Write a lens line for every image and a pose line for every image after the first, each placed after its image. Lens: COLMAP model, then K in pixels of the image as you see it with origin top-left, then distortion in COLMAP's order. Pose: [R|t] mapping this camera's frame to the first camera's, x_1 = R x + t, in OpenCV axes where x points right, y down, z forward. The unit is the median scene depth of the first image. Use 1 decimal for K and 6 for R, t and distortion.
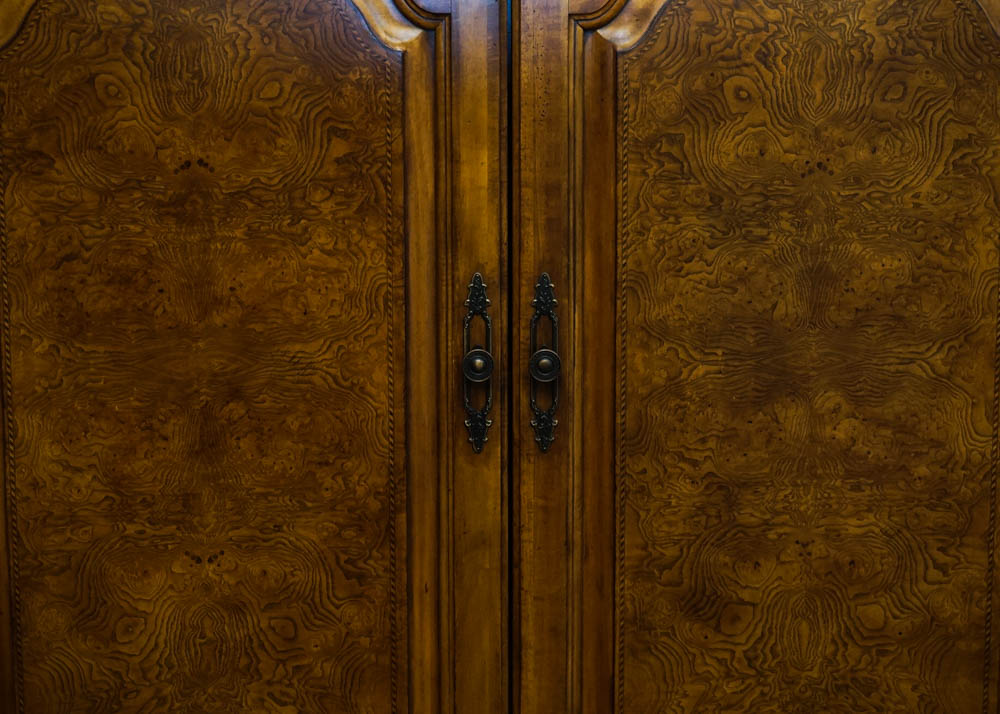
lens RADIAL K [[1741.3, 0, 495.8], [0, 1741.3, 376.7], [0, 0, 1]] dist [0.013872, 0.000000]
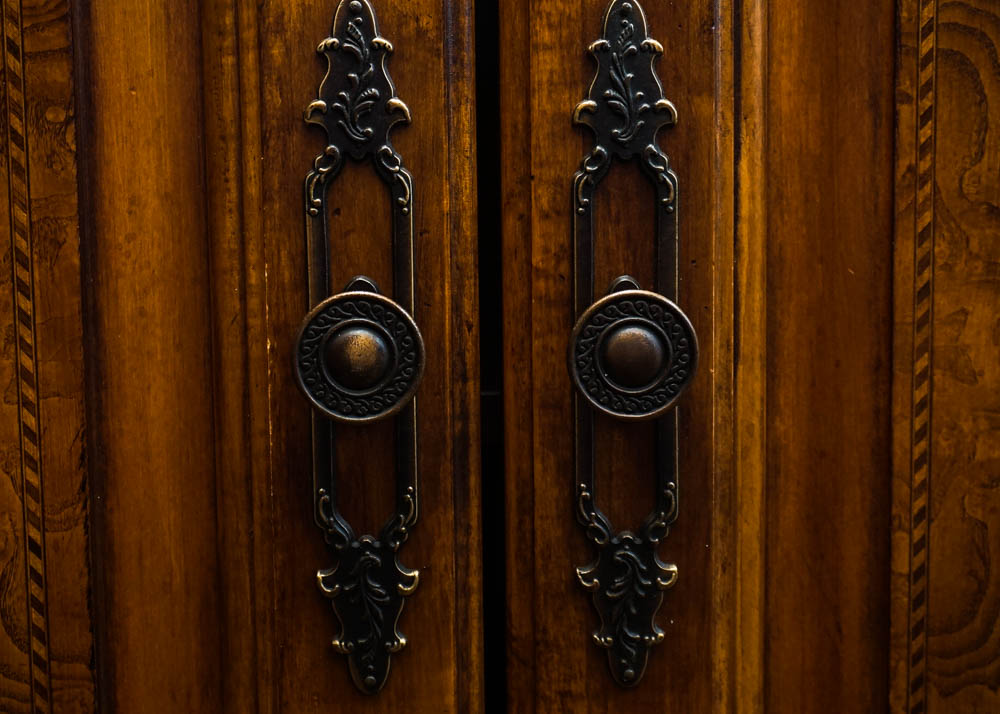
lens RADIAL K [[1358.8, 0, 498.7], [0, 1358.8, 356.5], [0, 0, 1]] dist [-0.108601, 0.000000]
pose [[0.998993, -0.008383, -0.044072, 0.018287], [0.008477, 0.999962, 0.001956, -0.007296], [0.044054, -0.002328, 0.999026, 0.798636]]
